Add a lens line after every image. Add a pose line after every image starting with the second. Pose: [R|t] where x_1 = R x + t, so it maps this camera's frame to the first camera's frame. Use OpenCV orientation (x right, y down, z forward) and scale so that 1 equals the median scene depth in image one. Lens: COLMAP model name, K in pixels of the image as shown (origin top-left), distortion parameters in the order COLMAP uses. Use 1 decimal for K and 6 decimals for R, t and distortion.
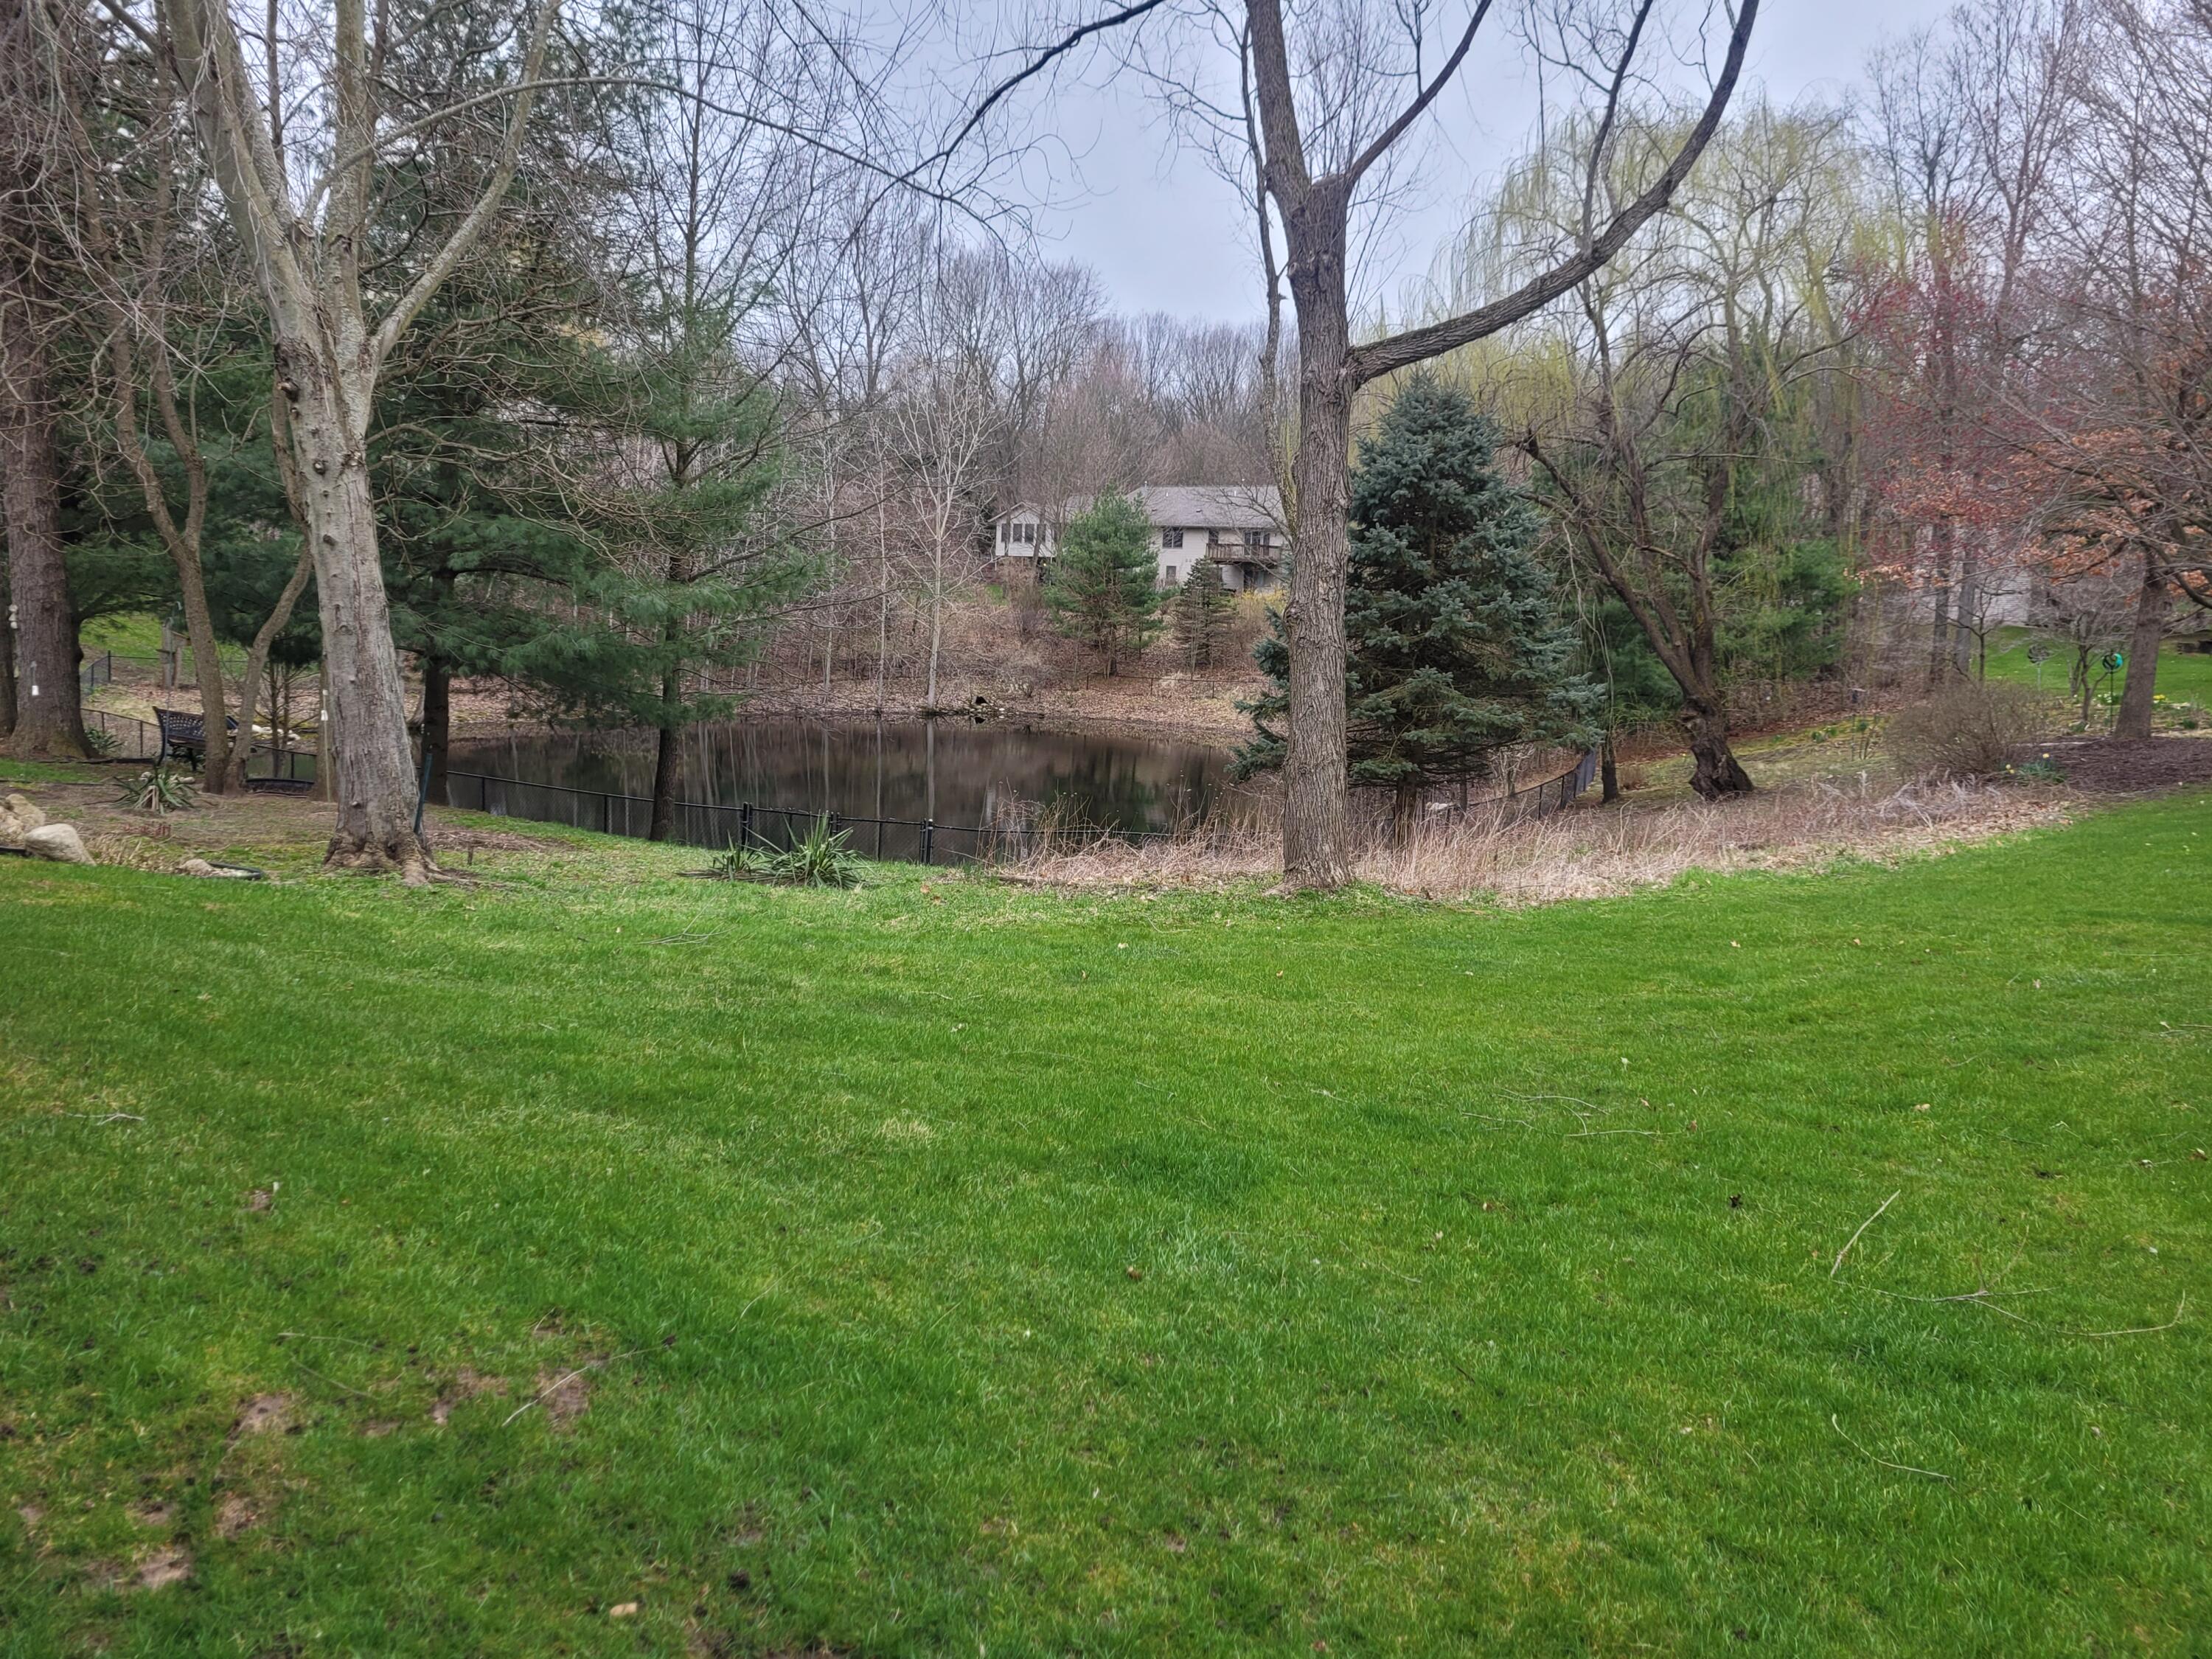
lens RADIAL K [[1651.1, 0, 1106.0], [0, 1651.1, 829.5], [0, 0, 1]] dist [0.065165, -0.002239]
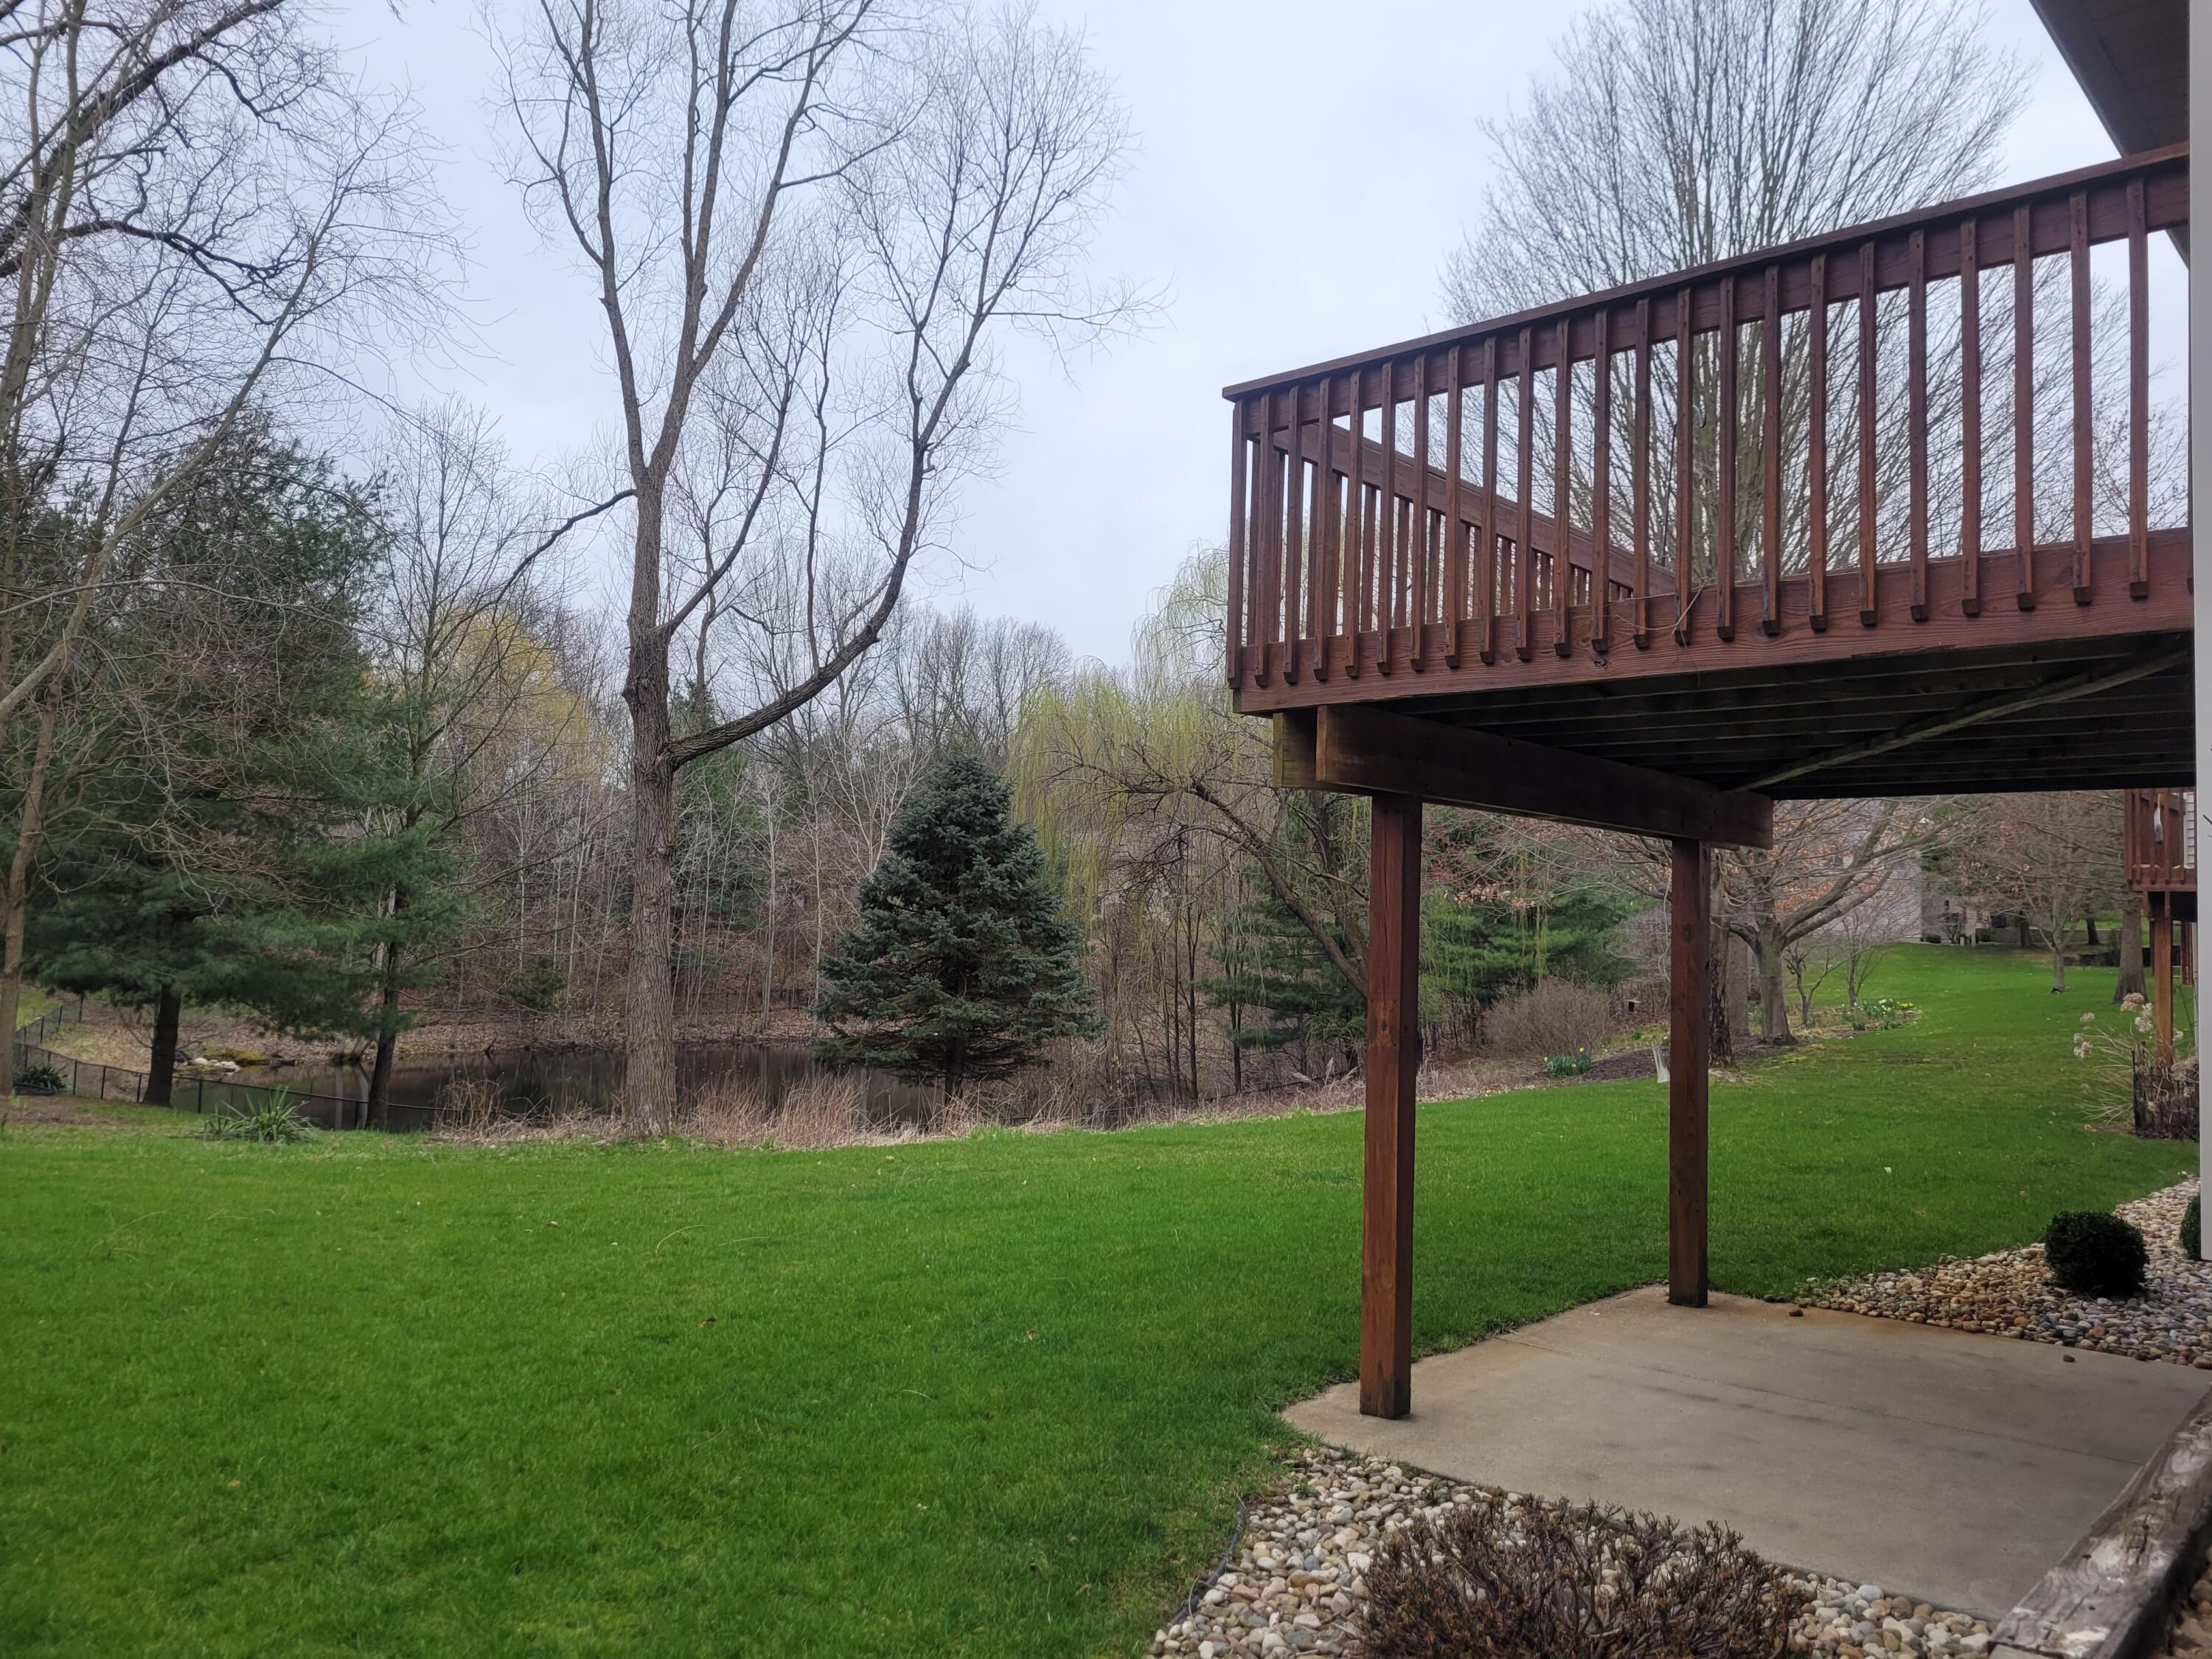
lens RADIAL K [[1667.3, 0, 1106.0], [0, 1667.3, 829.5], [0, 0, 1]] dist [0.002287, -0.001226]
pose [[0.998534, -0.022115, -0.049409, 0.499850], [0.011925, 0.980185, -0.197723, 0.053499], [0.052803, 0.196843, 0.979012, -0.284412]]
